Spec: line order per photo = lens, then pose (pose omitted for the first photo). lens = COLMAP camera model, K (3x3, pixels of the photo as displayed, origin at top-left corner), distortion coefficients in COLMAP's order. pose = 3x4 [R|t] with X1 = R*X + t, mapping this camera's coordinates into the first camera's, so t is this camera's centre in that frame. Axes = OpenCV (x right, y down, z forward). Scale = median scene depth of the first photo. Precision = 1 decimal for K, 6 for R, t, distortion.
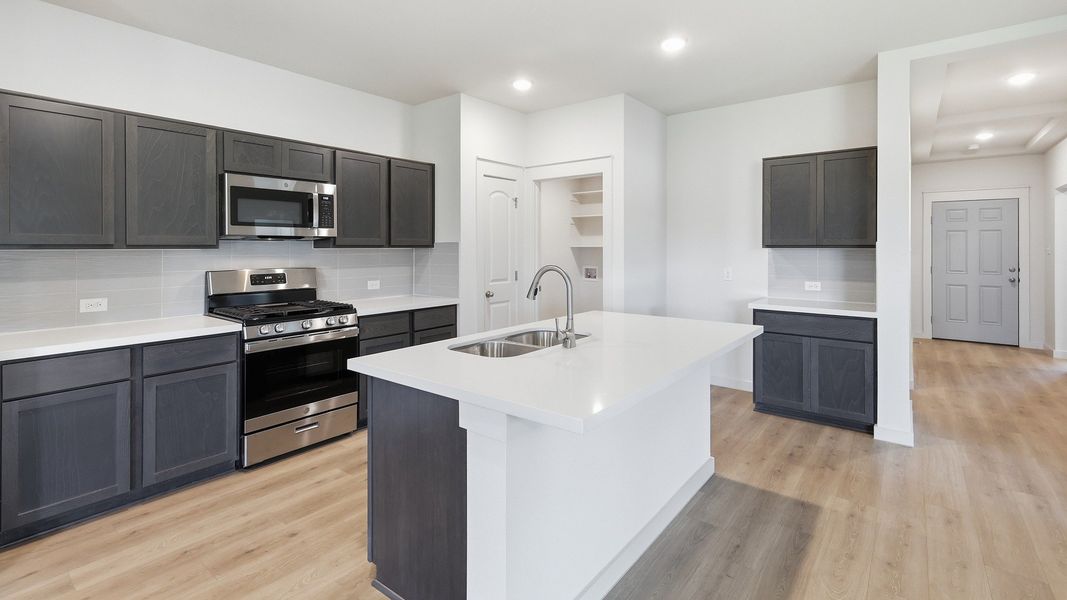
lens RADIAL K [[482.7, 0, 534.7], [0, 482.7, 248.2], [0, 0, 1]] dist [0.008324, -0.000032]
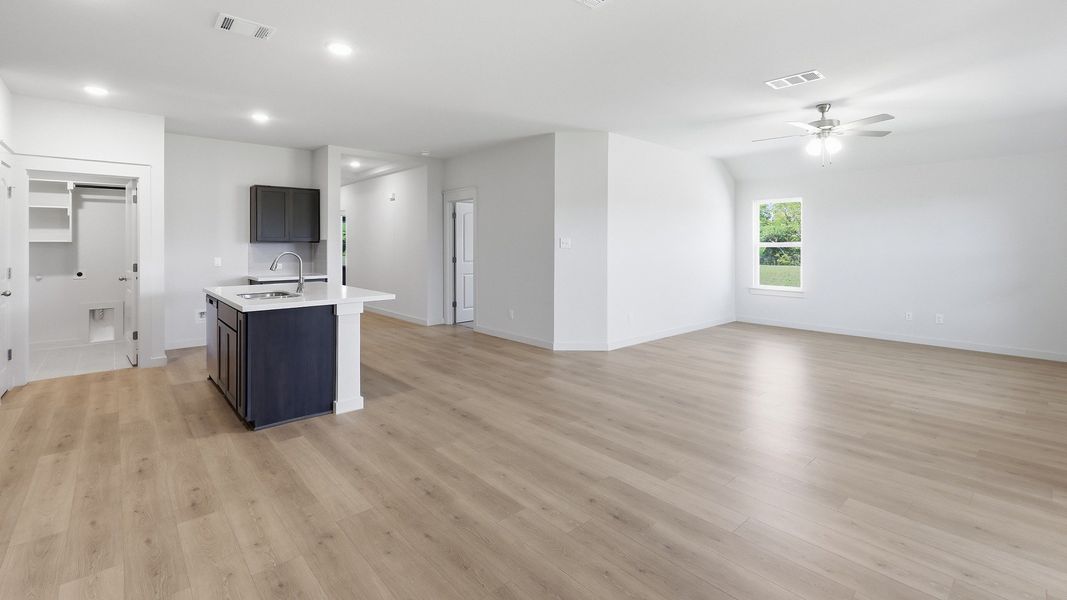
lens RADIAL K [[471.2, 0, 535.6], [0, 471.2, 244.5], [0, 0, 1]] dist [0.002322, 0.000080]
pose [[0.173272, -0.000429, 0.984874, -0.947064], [0.001414, 0.999999, 0.000187, 0.006600], [-0.984873, 0.001360, 0.173273, -0.159056]]
